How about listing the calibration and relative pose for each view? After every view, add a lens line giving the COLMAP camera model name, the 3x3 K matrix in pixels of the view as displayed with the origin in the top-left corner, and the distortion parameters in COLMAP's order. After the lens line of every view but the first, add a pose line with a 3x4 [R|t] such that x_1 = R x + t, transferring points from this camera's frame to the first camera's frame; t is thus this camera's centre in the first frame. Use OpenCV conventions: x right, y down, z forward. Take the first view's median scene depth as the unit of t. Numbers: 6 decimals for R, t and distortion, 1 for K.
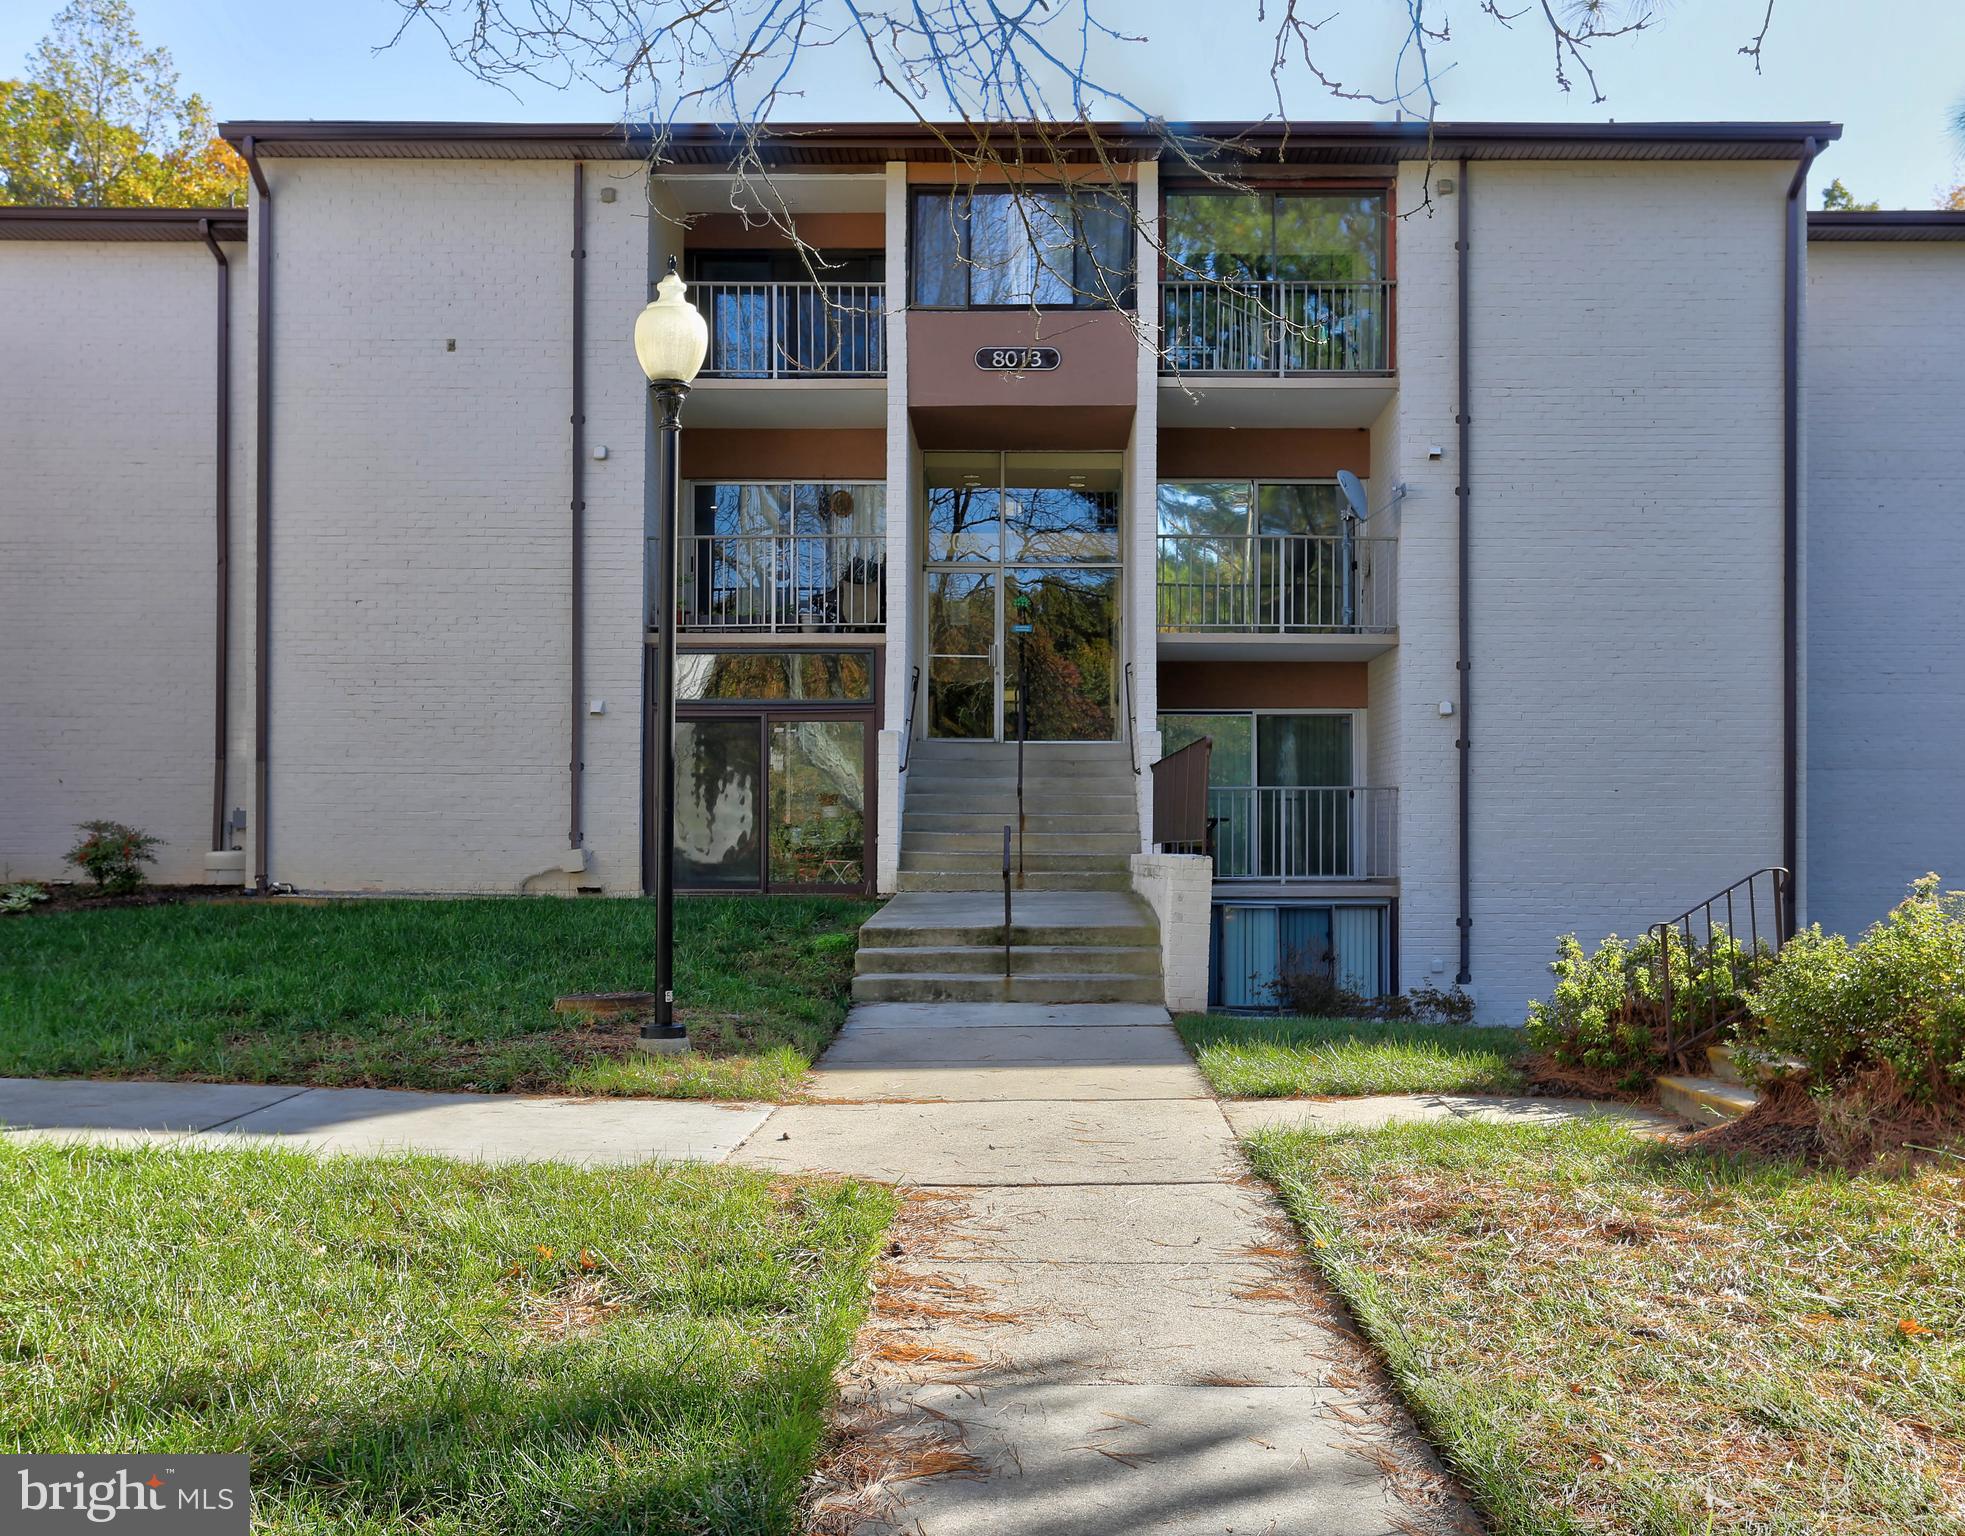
lens RADIAL K [[1829.8, 0, 982.5], [0, 1829.8, 768.0], [0, 0, 1]] dist [-0.106487, -0.000805]
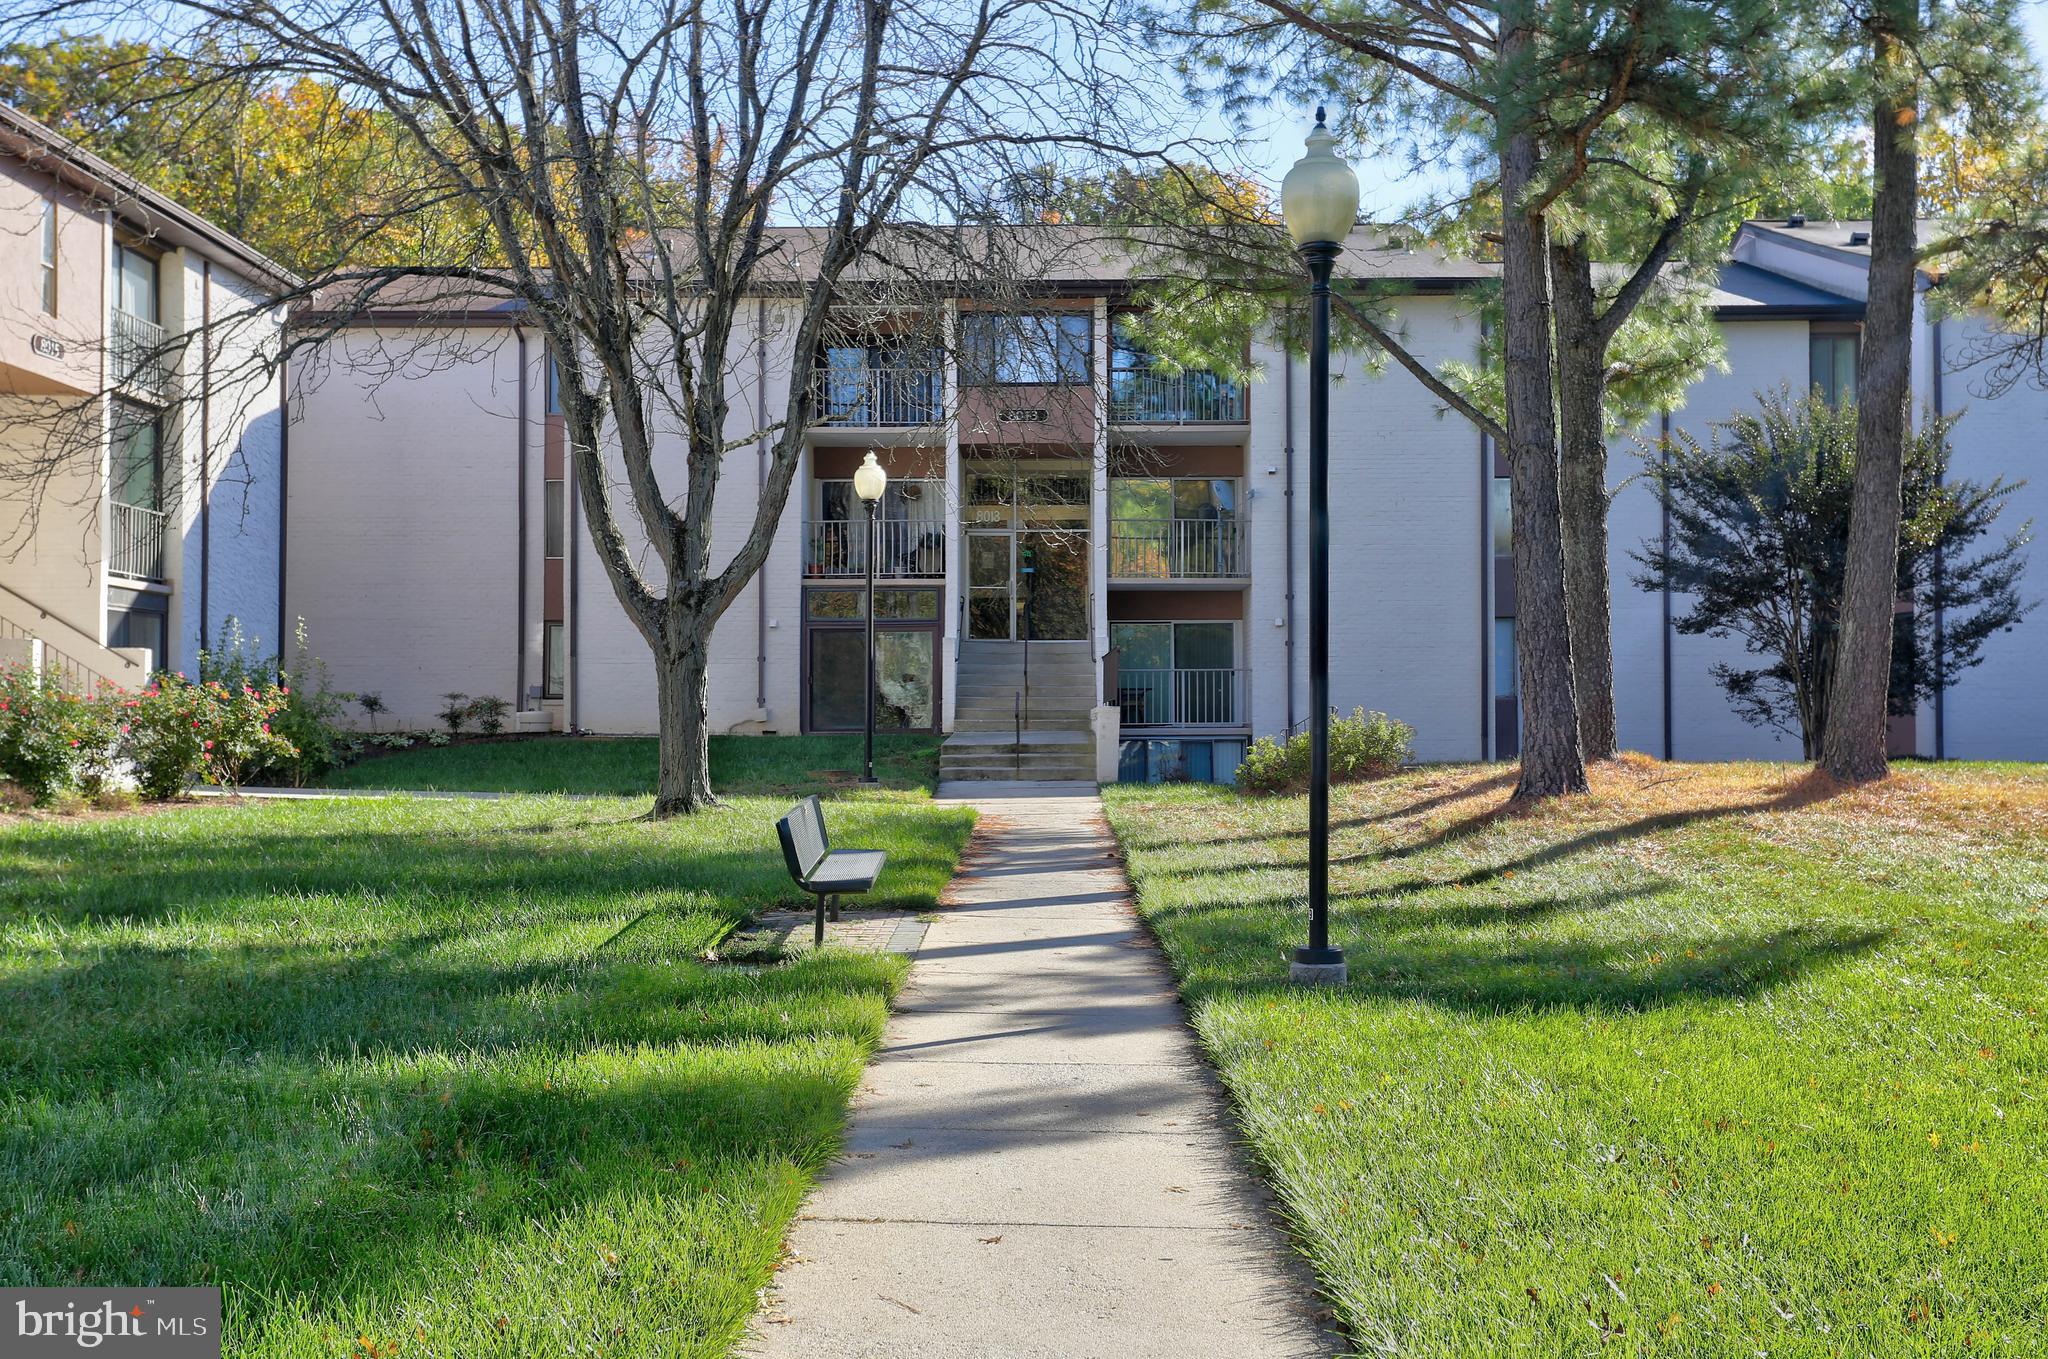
lens RADIAL K [[2371.0, 0, 1024.0], [0, 2371.0, 679.5], [0, 0, 1]] dist [0.001341, 0.000204]
pose [[0.999915, -0.003743, 0.012479, -0.008422], [0.003488, 0.999786, 0.020404, -0.025234], [-0.012552, -0.020358, 0.999714, -1.182000]]
